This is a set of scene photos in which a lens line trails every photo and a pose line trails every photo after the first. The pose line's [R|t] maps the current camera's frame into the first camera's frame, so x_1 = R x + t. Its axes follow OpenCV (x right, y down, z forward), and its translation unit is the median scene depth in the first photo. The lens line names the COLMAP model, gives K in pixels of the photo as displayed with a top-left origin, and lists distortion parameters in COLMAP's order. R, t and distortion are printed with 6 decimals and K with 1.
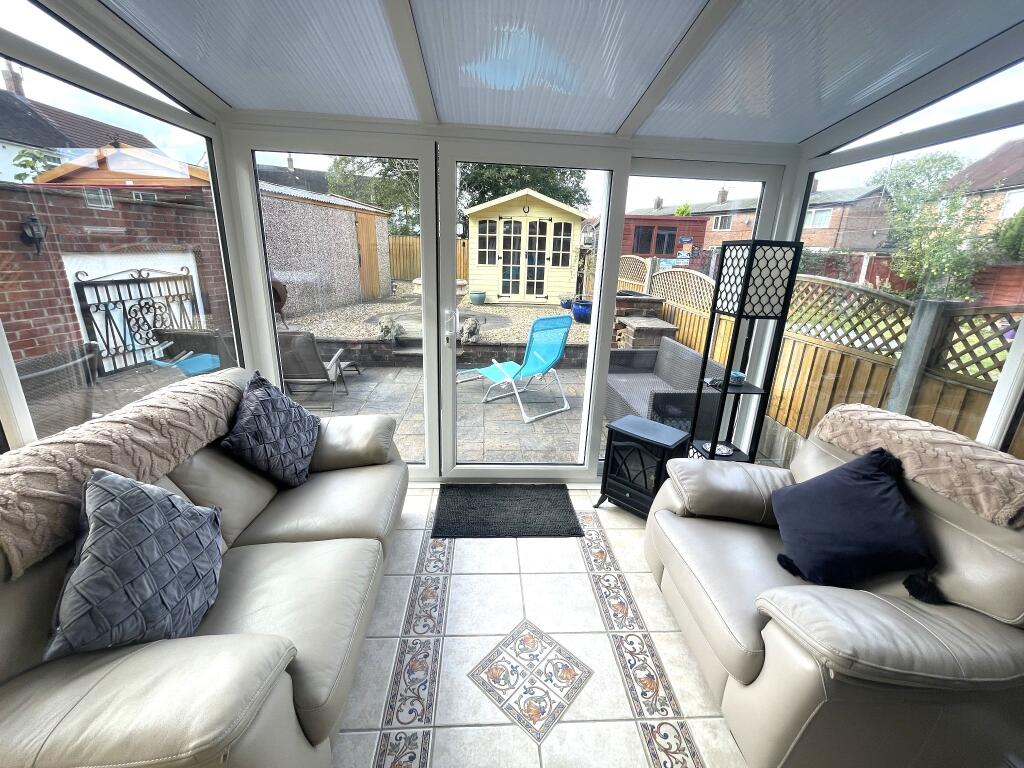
lens RADIAL K [[413.9, 0, 509.1], [0, 413.9, 376.1], [0, 0, 1]] dist [-0.004011, 0.000336]
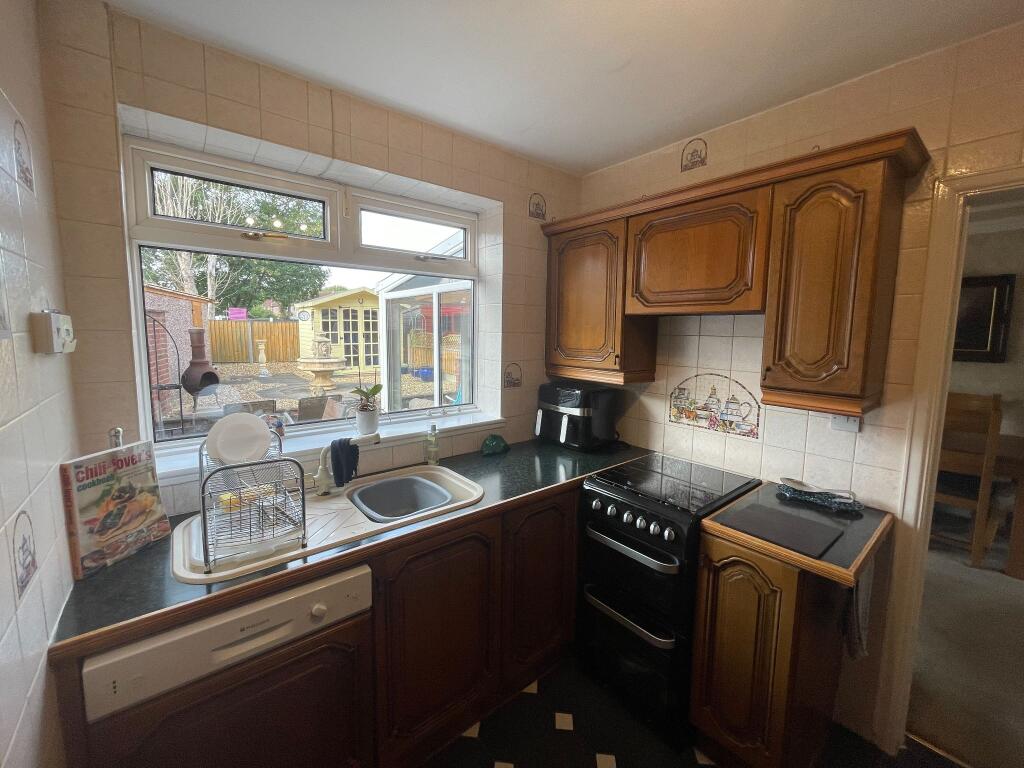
lens RADIAL K [[413.9, 0, 511.1], [0, 413.9, 378.1], [0, 0, 1]] dist [-0.004011, 0.000336]
pose [[0.807899, -0.094436, 0.581706, -0.344369], [0.184569, 0.977964, -0.097572, 0.040554], [-0.559673, 0.186193, 0.807526, -0.245006]]
